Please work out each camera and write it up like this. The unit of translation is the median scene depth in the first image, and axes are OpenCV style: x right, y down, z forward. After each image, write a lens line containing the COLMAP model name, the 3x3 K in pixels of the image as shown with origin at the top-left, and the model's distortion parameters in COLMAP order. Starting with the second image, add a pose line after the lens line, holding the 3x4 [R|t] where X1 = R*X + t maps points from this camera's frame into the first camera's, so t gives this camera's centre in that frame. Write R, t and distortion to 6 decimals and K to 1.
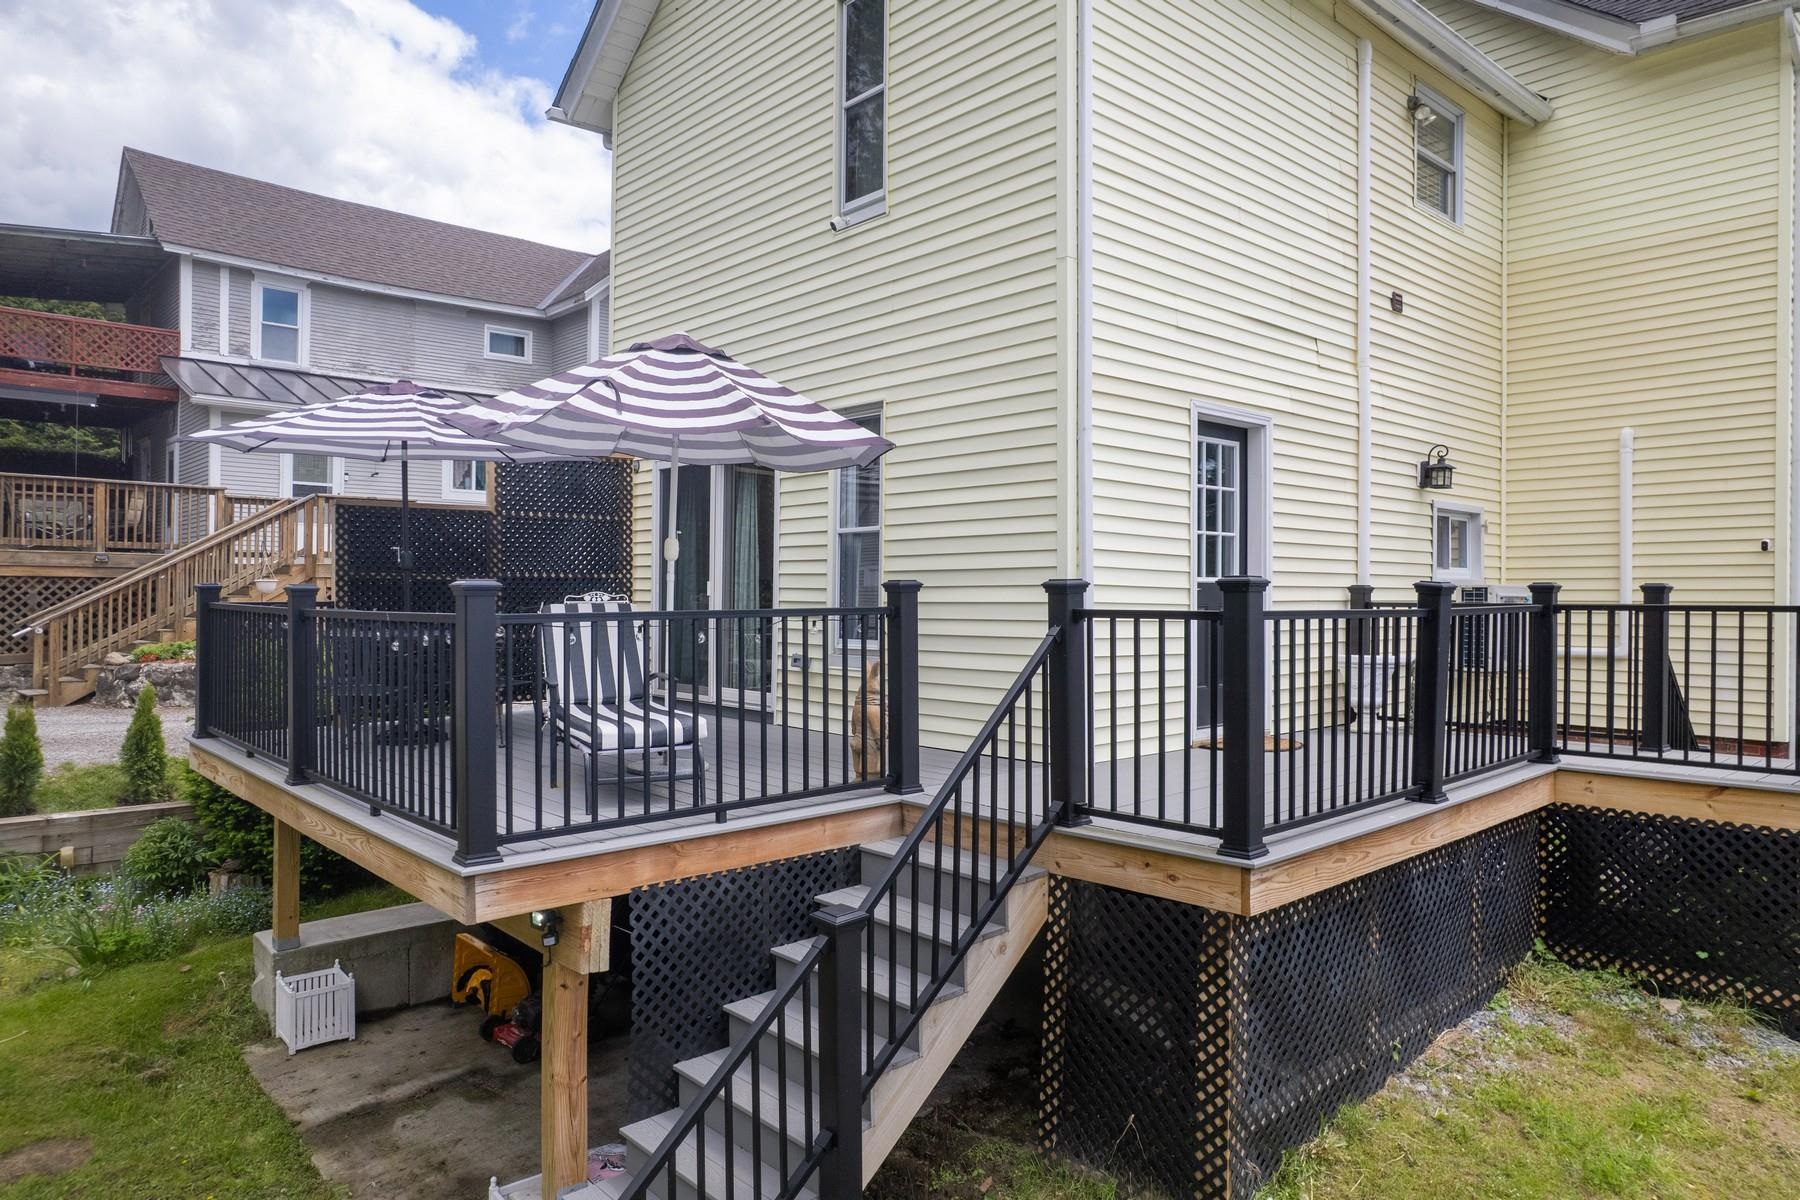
lens RADIAL K [[1135.7, 0, 911.0], [0, 1135.7, 591.4], [0, 0, 1]] dist [-0.009652, 0.019523]
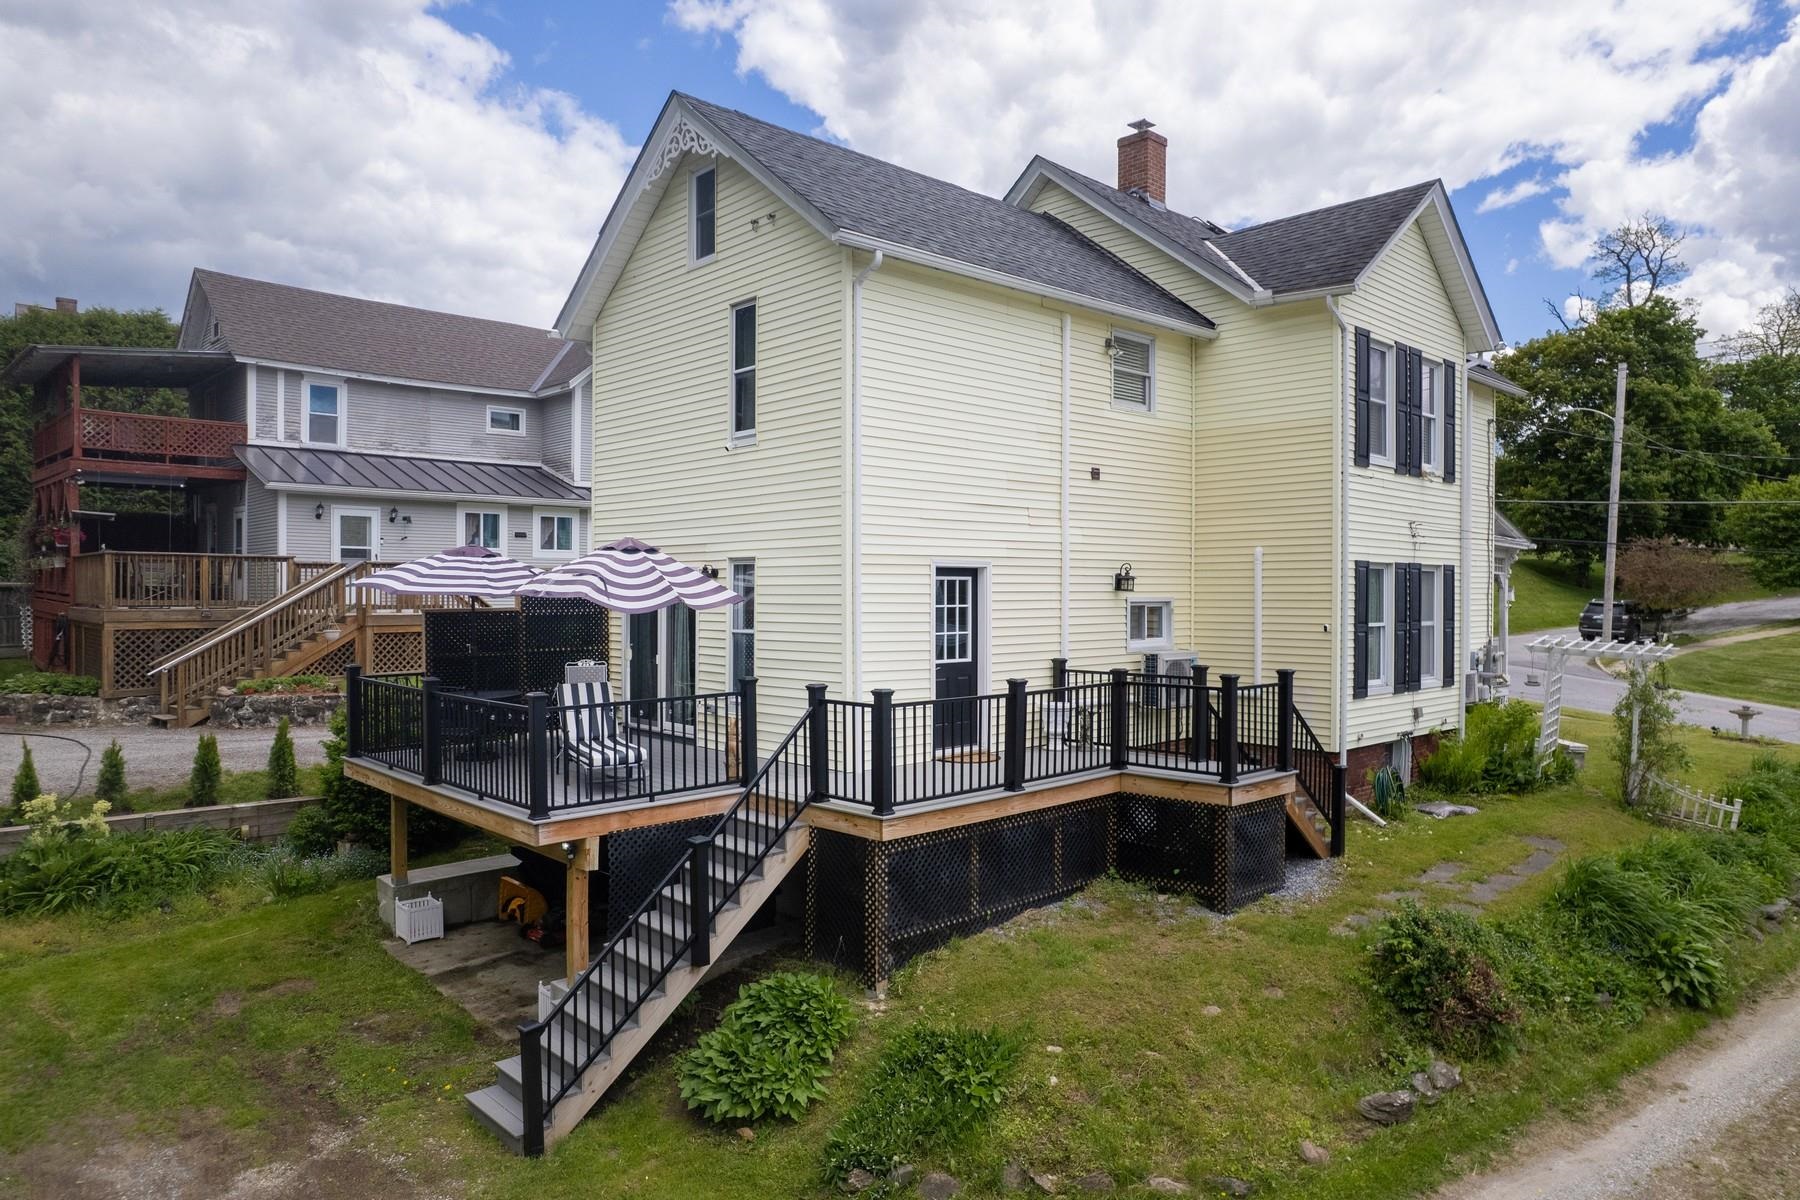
lens RADIAL K [[1135.7, 0, 887.1], [0, 1135.7, 601.7], [0, 0, 1]] dist [-0.009652, 0.019523]
pose [[0.999979, -0.005833, -0.002764, 0.169497], [0.005864, 0.999919, 0.011267, -0.114482], [0.002698, -0.011283, 0.999933, -0.667378]]
